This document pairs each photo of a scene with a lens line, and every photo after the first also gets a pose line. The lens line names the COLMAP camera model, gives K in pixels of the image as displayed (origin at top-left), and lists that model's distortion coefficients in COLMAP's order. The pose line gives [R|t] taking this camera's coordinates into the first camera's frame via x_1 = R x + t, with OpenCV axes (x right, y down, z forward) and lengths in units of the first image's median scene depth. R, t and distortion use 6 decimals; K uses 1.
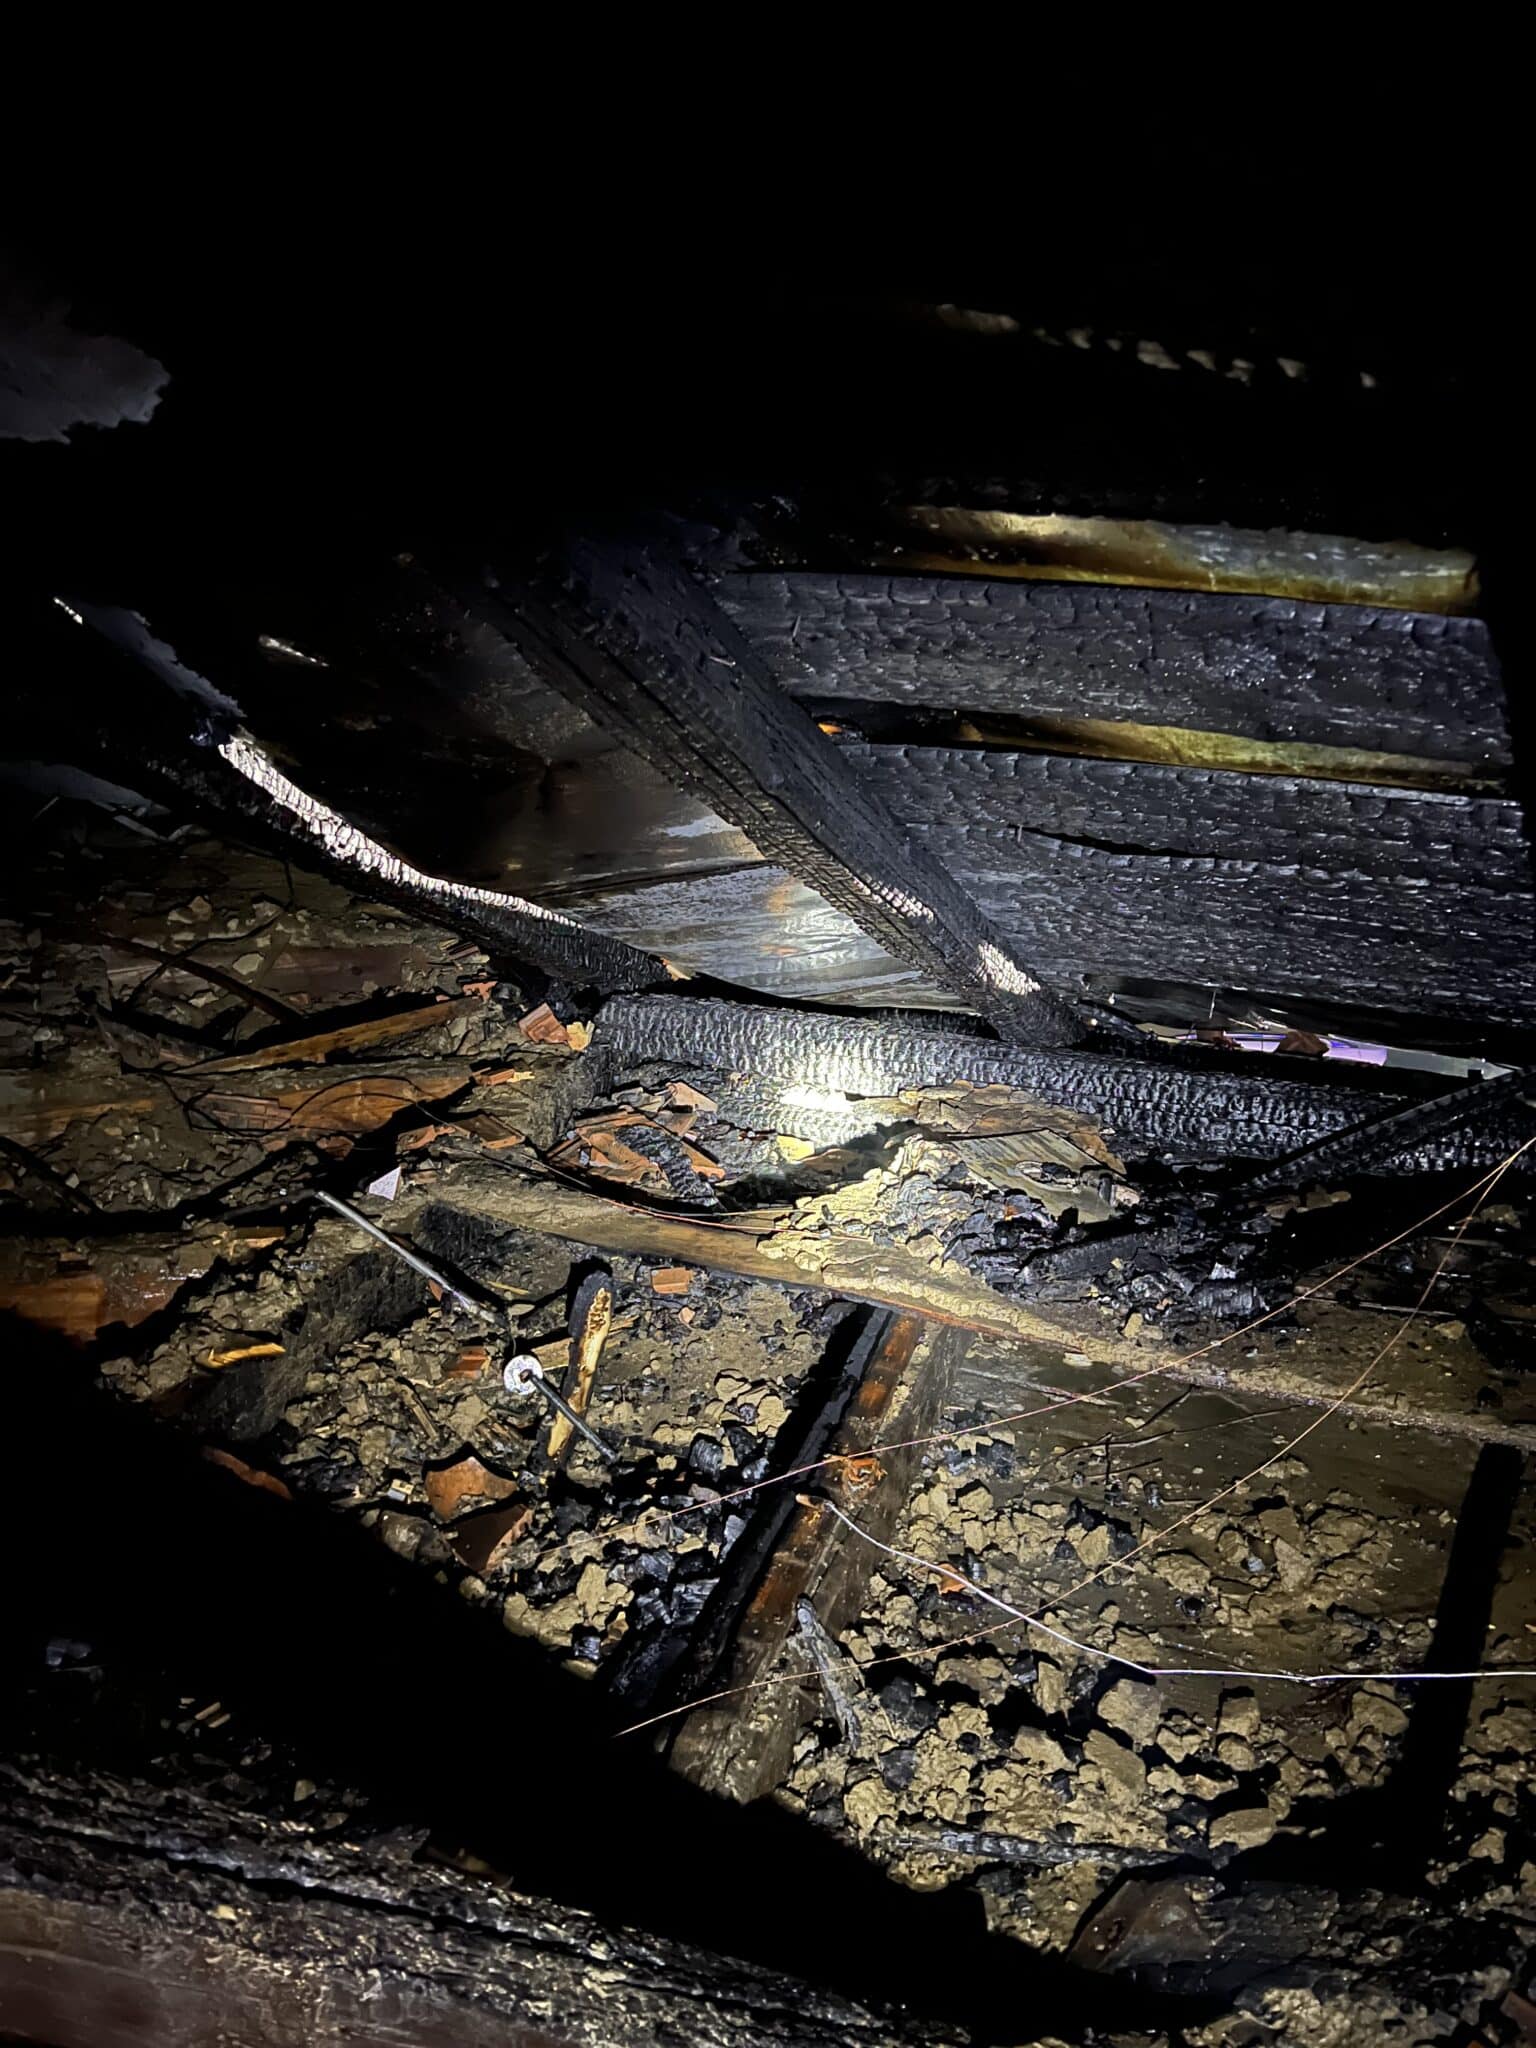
lens RADIAL K [[1542.3, 0, 764.9], [0, 1542.3, 1022.1], [0, 0, 1]] dist [0.048306, -0.054495]
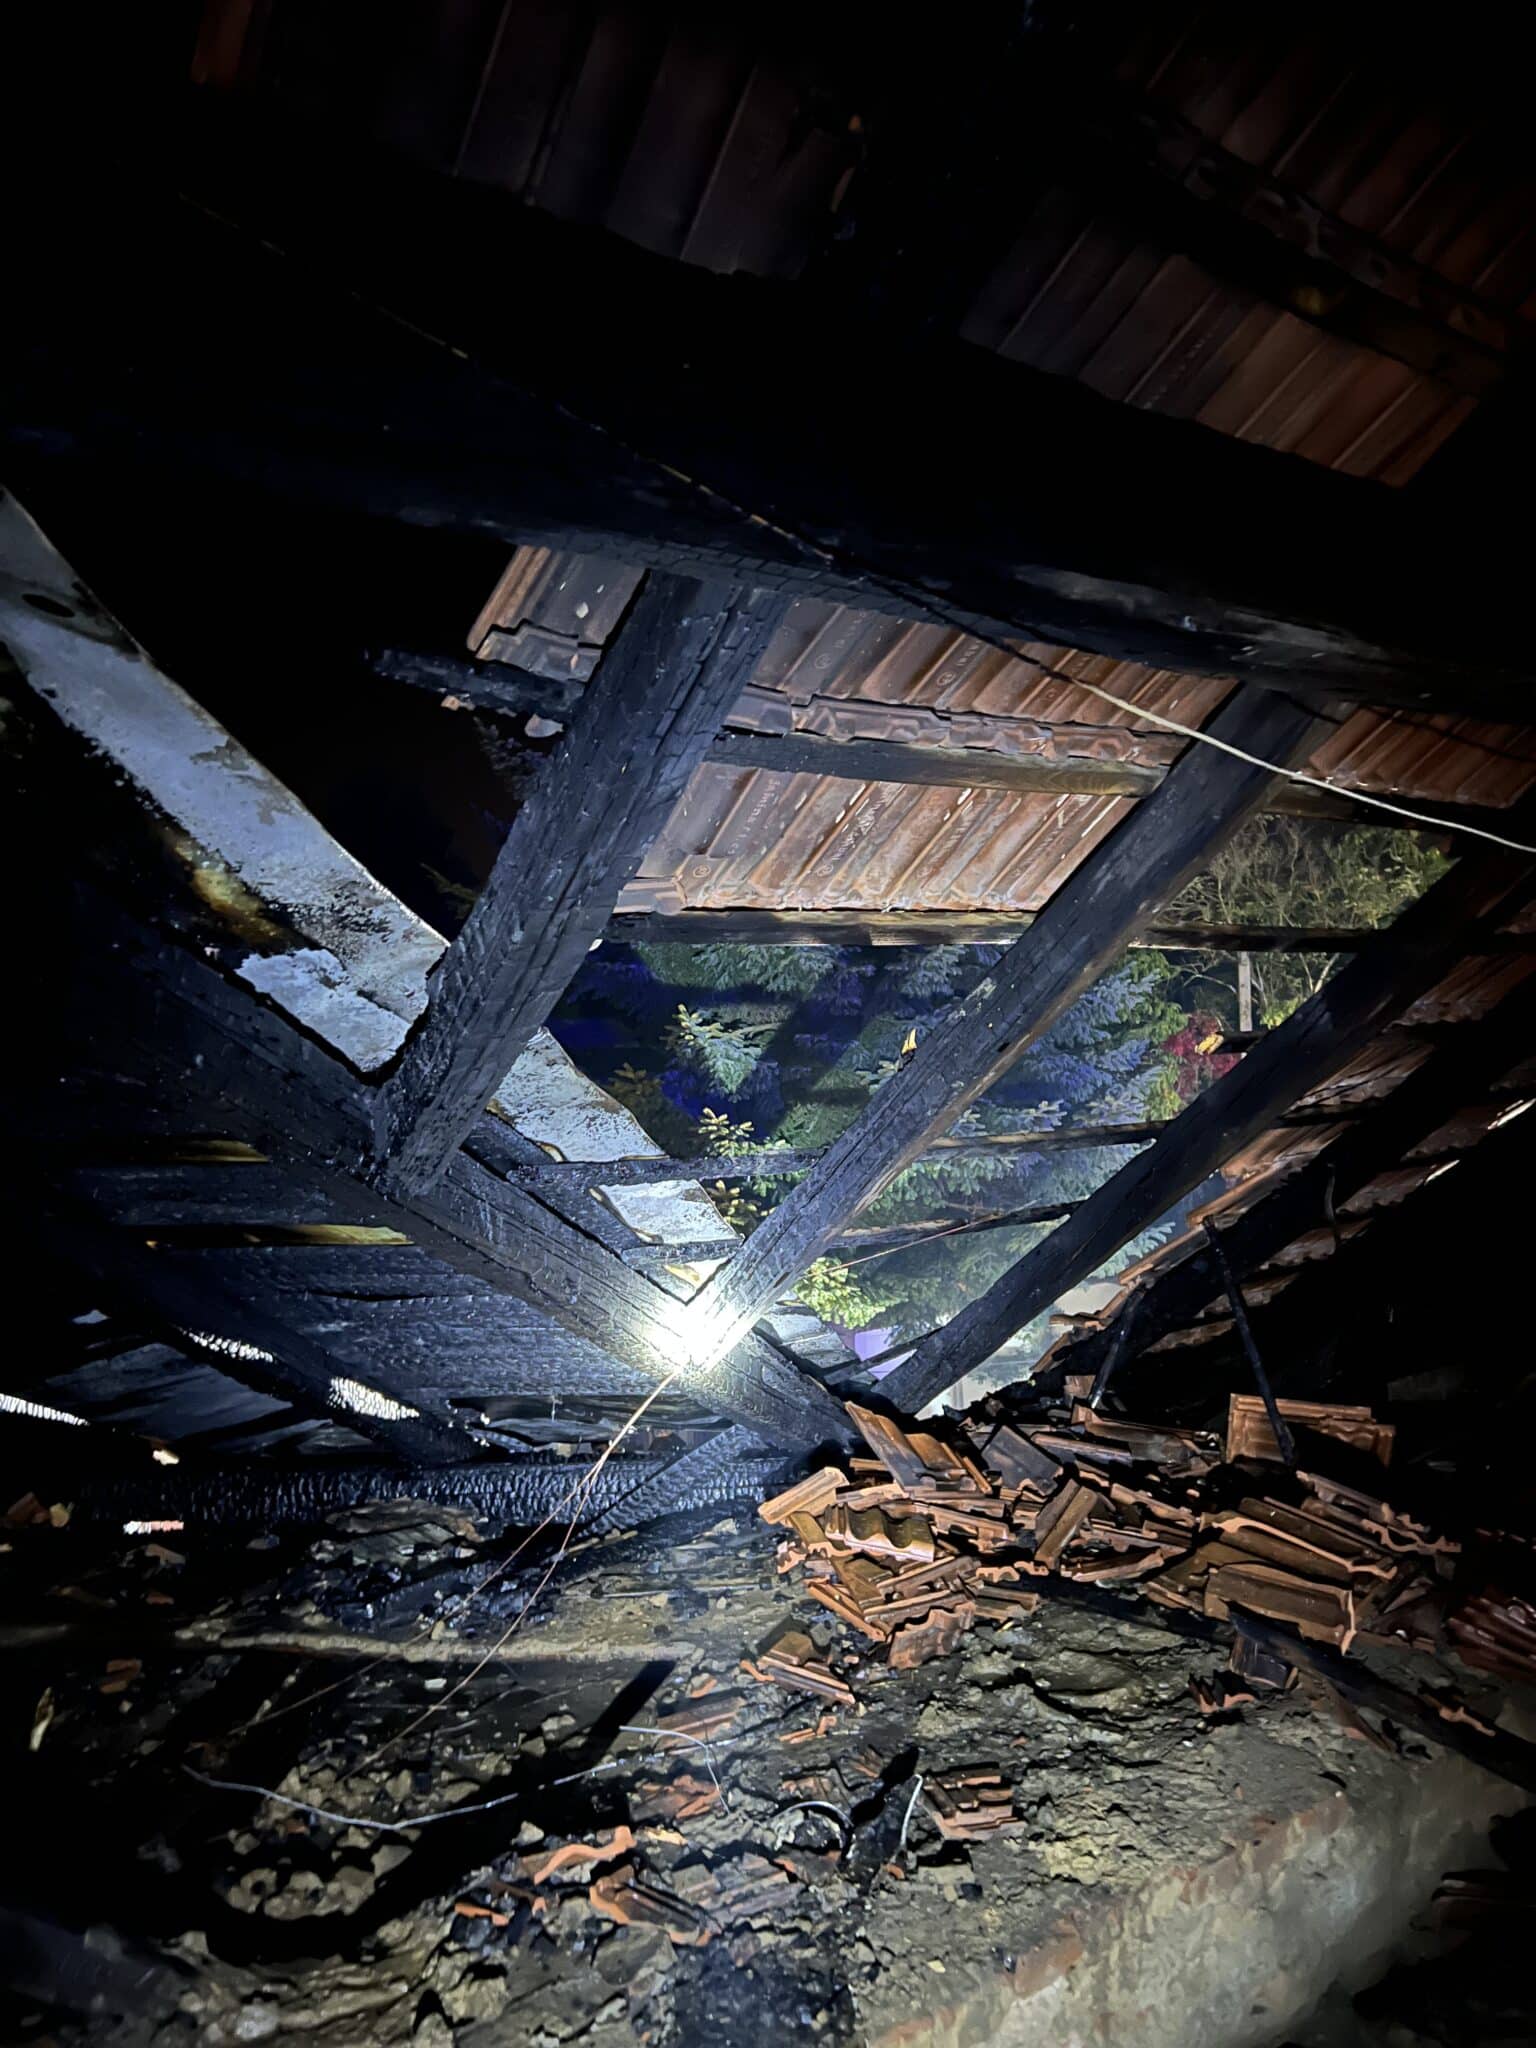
lens RADIAL K [[1542.3, 0, 768.8], [0, 1542.3, 1029.6], [0, 0, 1]] dist [0.048306, -0.054495]
pose [[0.963581, -0.062501, 0.260010, 0.171426], [0.138992, 0.947706, -0.287288, 0.109633], [-0.228457, 0.312964, 0.921879, -0.510919]]
